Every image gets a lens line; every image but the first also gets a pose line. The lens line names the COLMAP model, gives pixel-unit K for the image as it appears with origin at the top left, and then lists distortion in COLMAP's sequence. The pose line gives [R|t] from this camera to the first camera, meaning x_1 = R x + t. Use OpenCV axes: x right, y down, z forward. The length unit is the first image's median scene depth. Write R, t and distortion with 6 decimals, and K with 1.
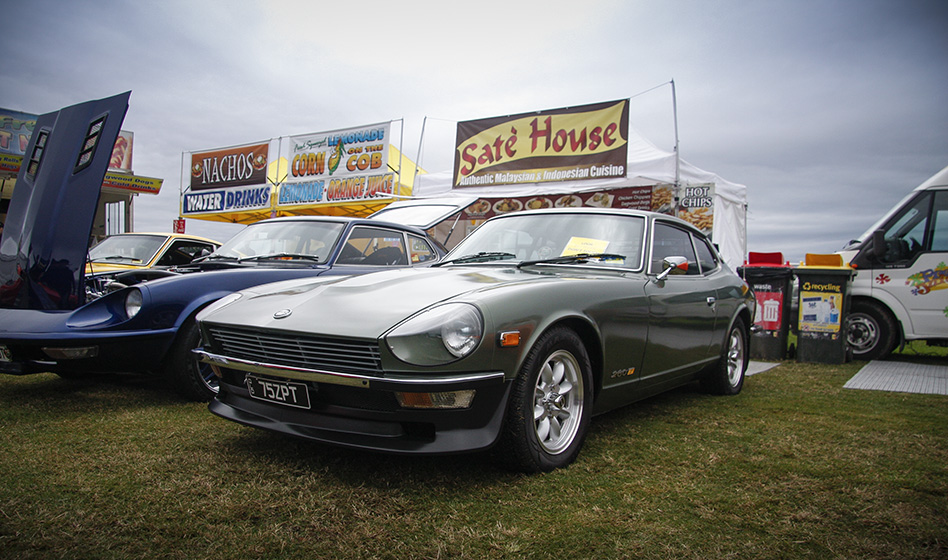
lens RADIAL K [[729.5, 0, 469.3], [0, 729.5, 323.1], [0, 0, 1]] dist [-0.171484, 0.123404]
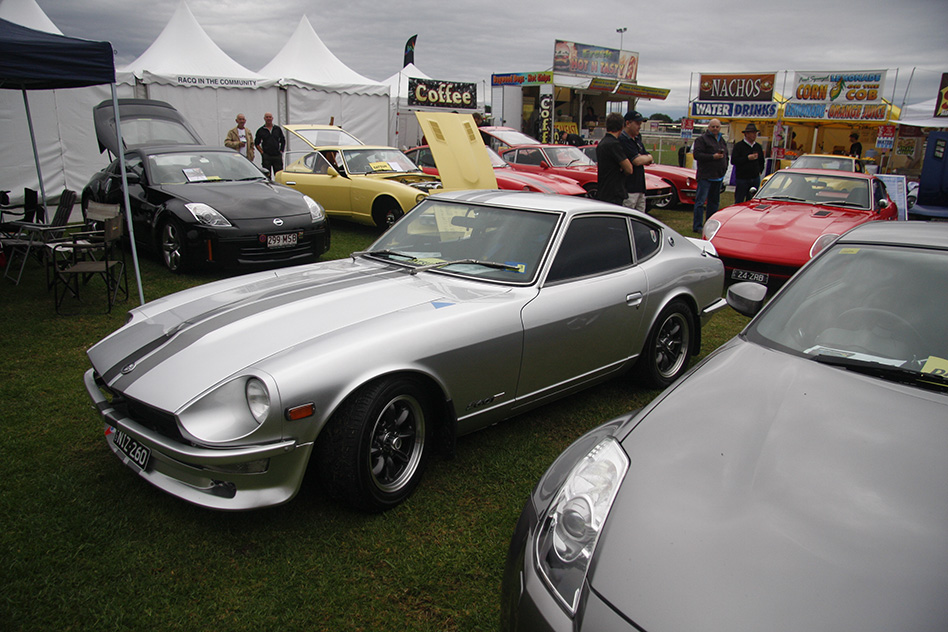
lens RADIAL K [[753.9, 0, 467.6], [0, 753.9, 328.3], [0, 0, 1]] dist [-0.175525, 0.152059]
pose [[0.977233, 0.053827, -0.205226, -0.708407], [-0.010323, 0.978201, 0.207406, -0.045443], [0.211916, -0.200565, 0.956486, -0.878367]]
